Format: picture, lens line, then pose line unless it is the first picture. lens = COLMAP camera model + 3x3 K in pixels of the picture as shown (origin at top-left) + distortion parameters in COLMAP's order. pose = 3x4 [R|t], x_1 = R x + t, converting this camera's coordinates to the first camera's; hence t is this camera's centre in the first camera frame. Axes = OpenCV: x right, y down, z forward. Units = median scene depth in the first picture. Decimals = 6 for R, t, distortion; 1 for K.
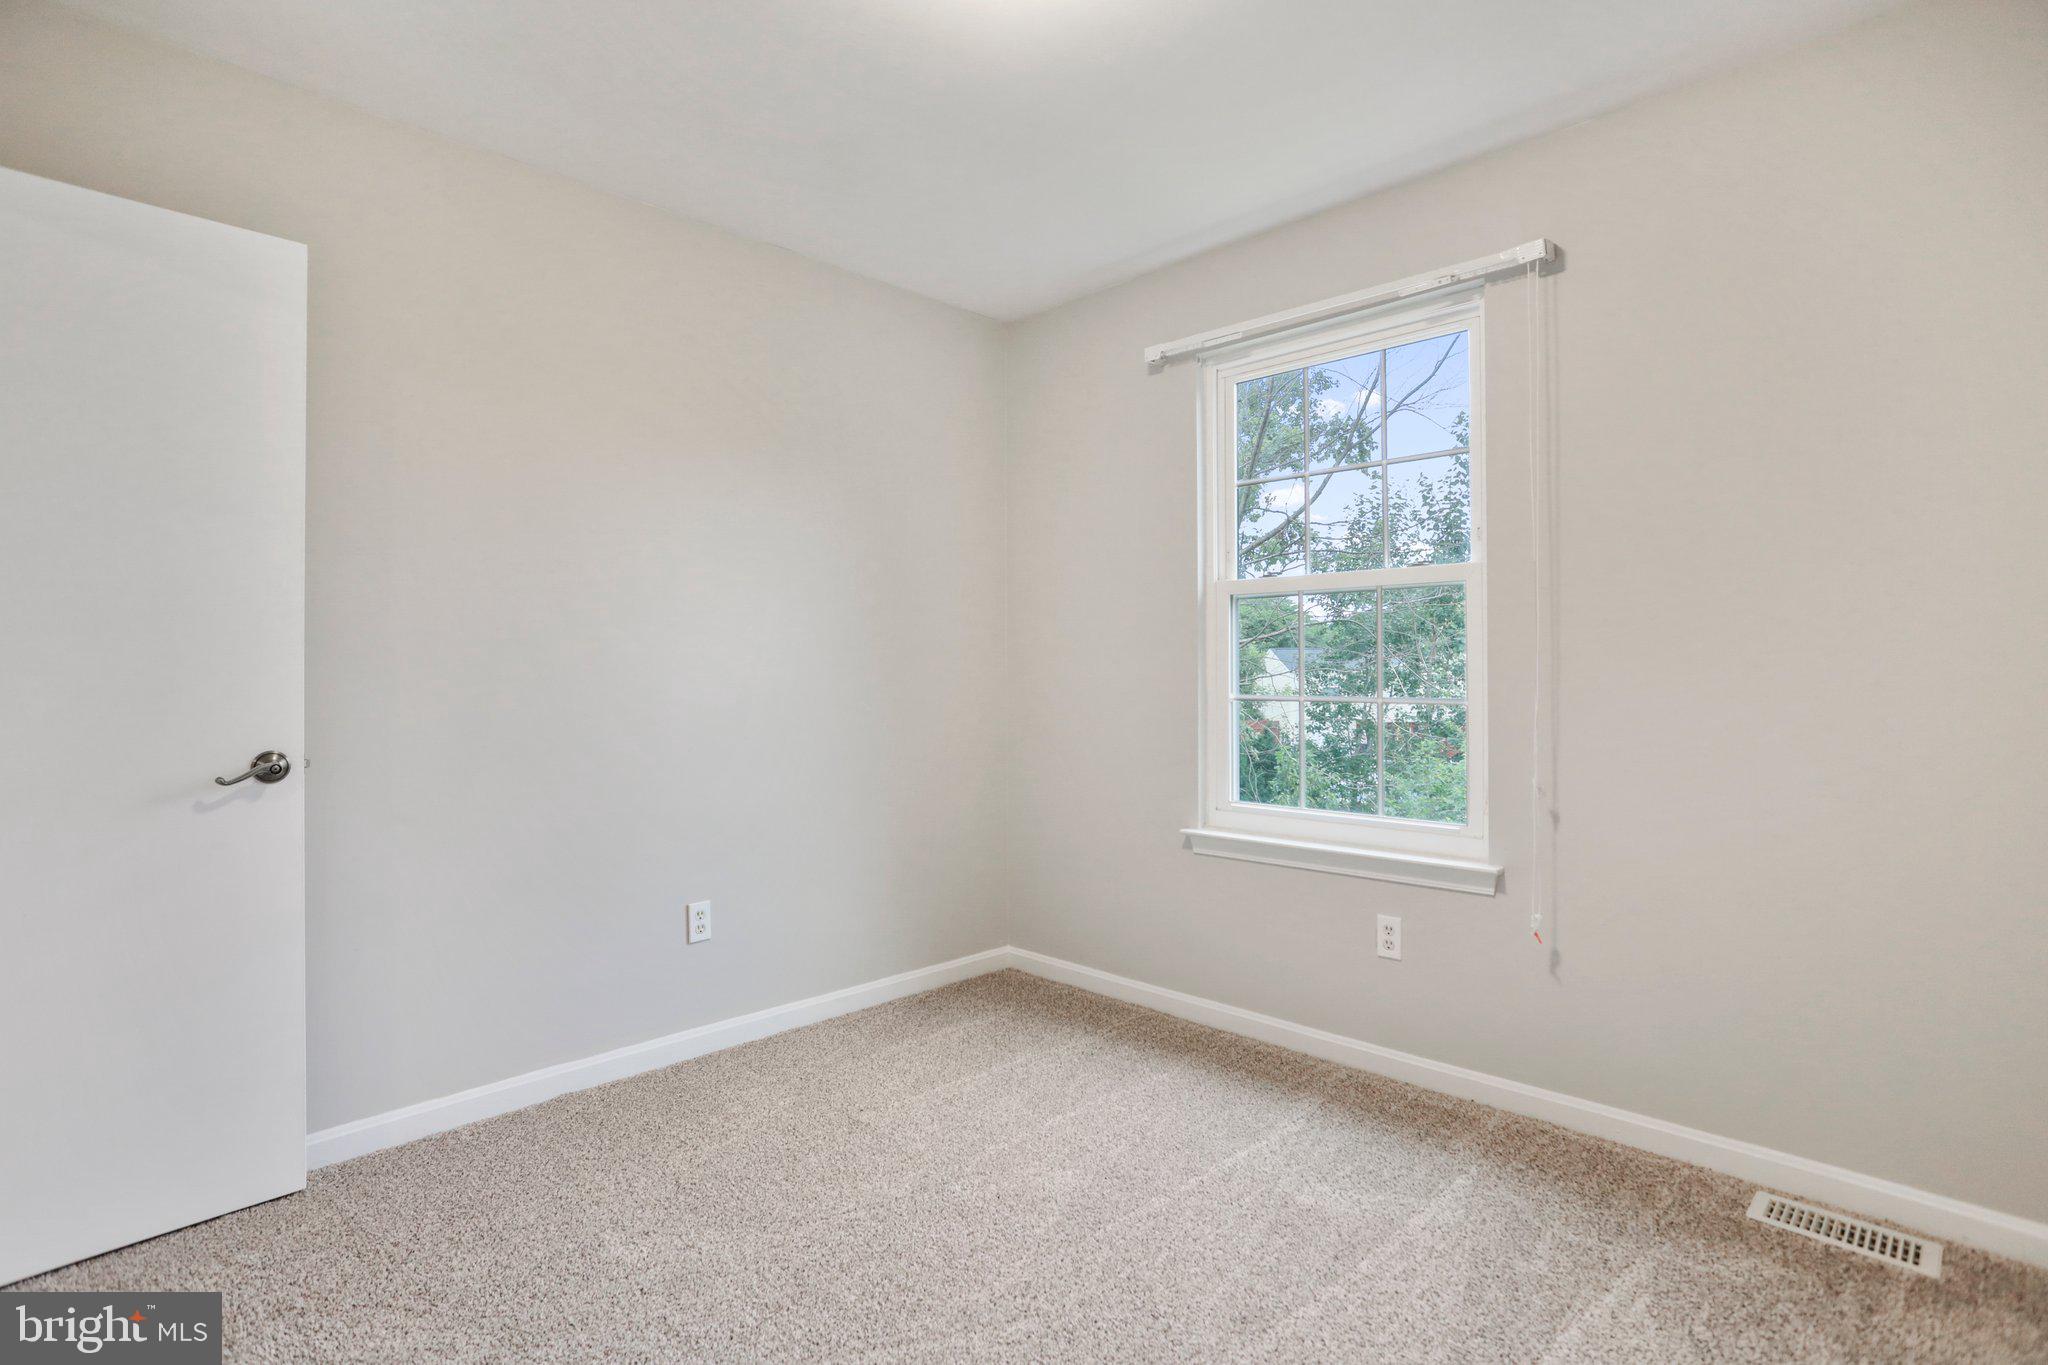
lens RADIAL K [[1002.6, 0, 1024.0], [0, 1002.6, 682.5], [0, 0, 1]] dist [-0.052456, 0.028857]
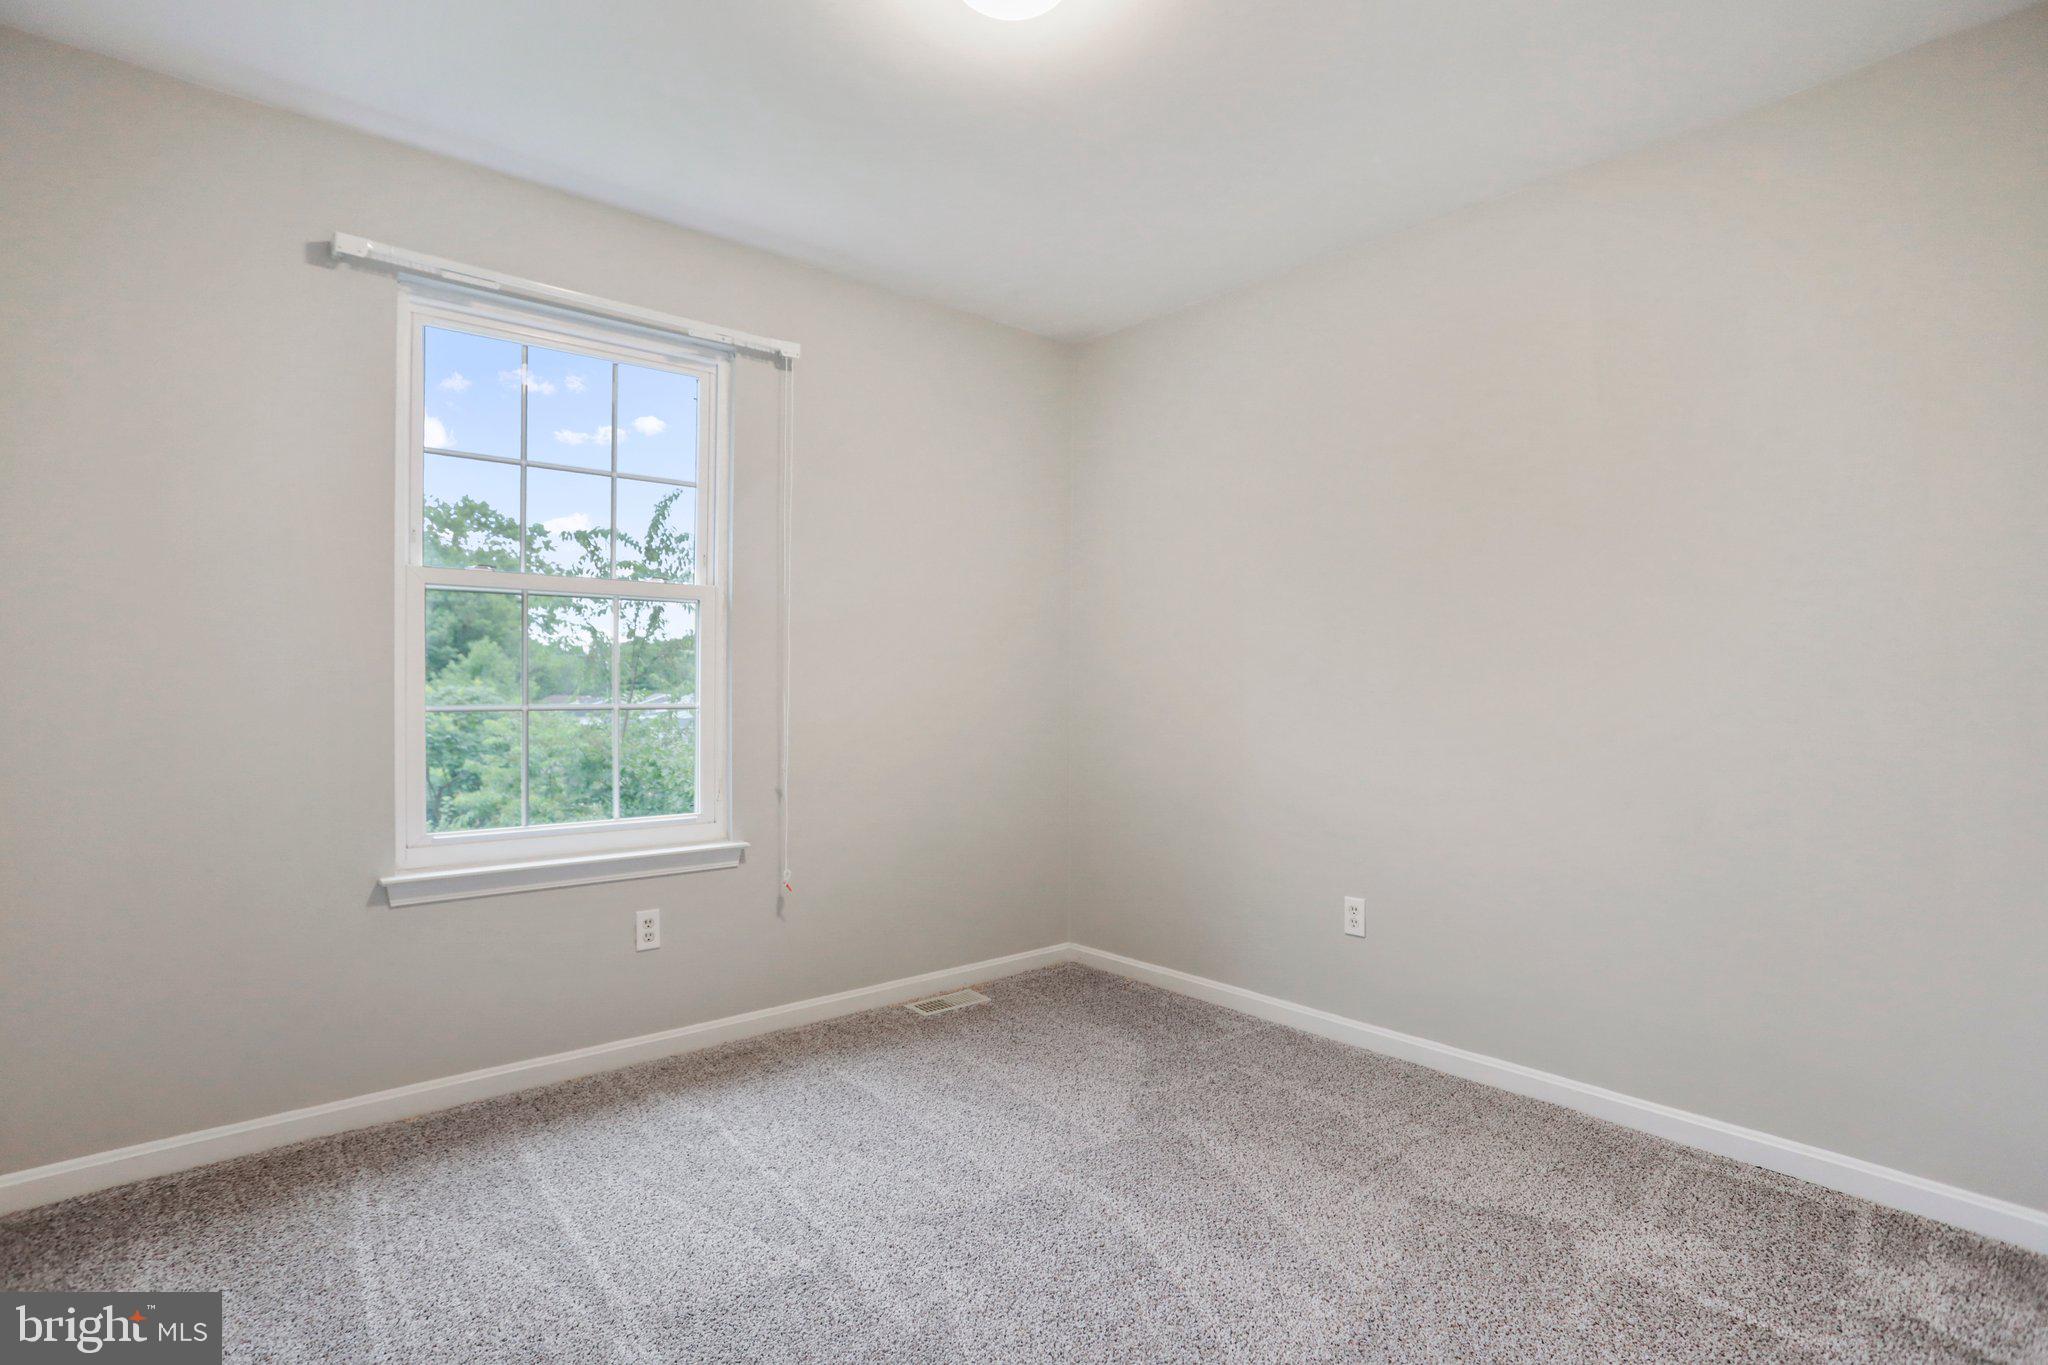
lens RADIAL K [[1002.6, 0, 1024.0], [0, 1002.6, 682.5], [0, 0, 1]] dist [-0.052456, 0.028857]
pose [[0.068430, -0.007161, 0.997630, -0.669038], [-0.009594, 0.999923, 0.007835, -0.019912], [-0.997610, -0.010107, 0.068356, 0.537304]]
